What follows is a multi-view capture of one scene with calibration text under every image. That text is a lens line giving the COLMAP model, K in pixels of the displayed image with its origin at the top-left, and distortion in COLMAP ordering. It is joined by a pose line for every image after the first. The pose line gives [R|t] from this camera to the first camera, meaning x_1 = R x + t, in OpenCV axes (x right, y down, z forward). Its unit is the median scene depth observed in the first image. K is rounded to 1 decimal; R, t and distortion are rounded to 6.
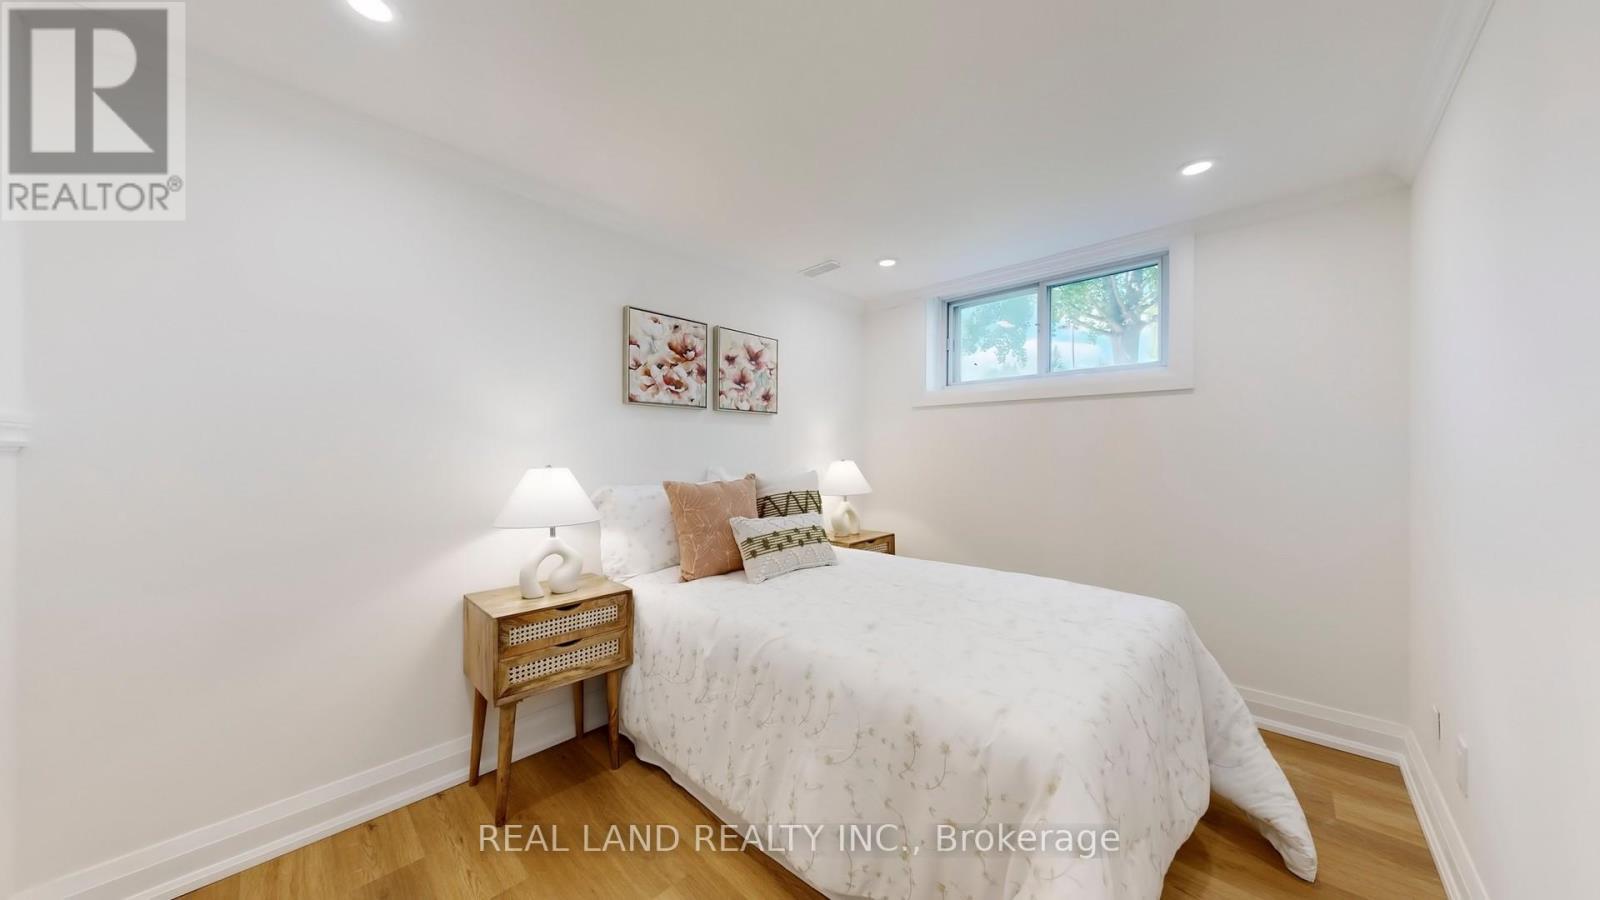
lens RADIAL K [[508.7, 0, 799.9], [0, 508.7, 446.2], [0, 0, 1]] dist [0.002165, 0.000278]
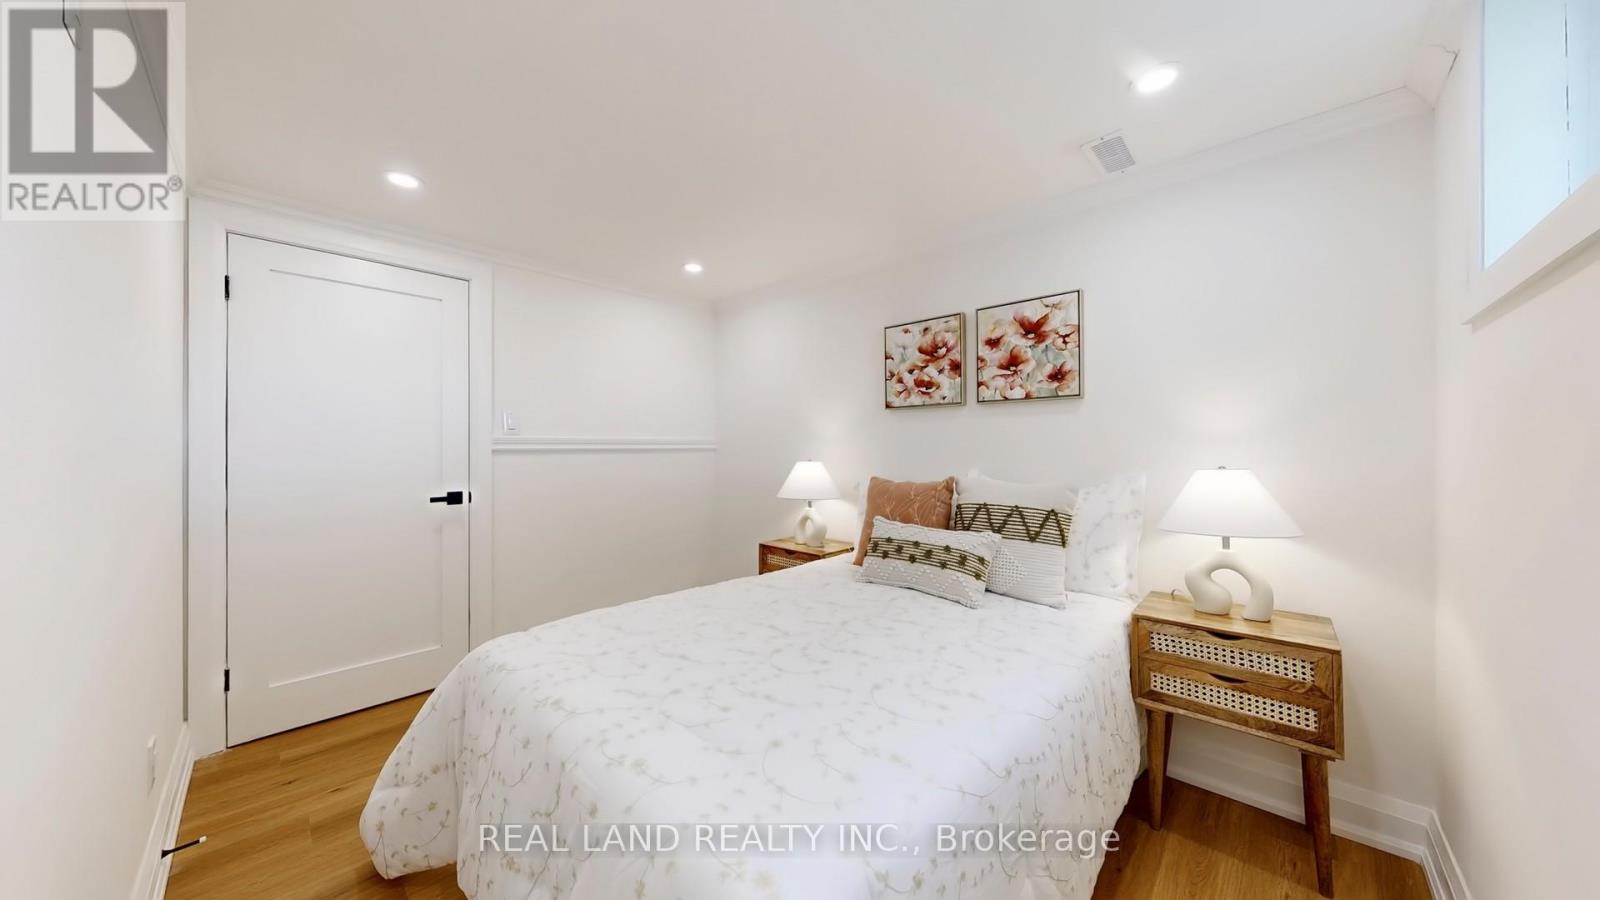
lens RADIAL K [[508.7, 0, 812.0], [0, 508.7, 454.6], [0, 0, 1]] dist [0.002165, 0.000278]
pose [[0.011613, 0.018887, -0.999754, 0.760160], [0.019517, 0.999627, 0.019111, -0.005368], [0.999742, -0.019734, 0.011240, 0.728743]]
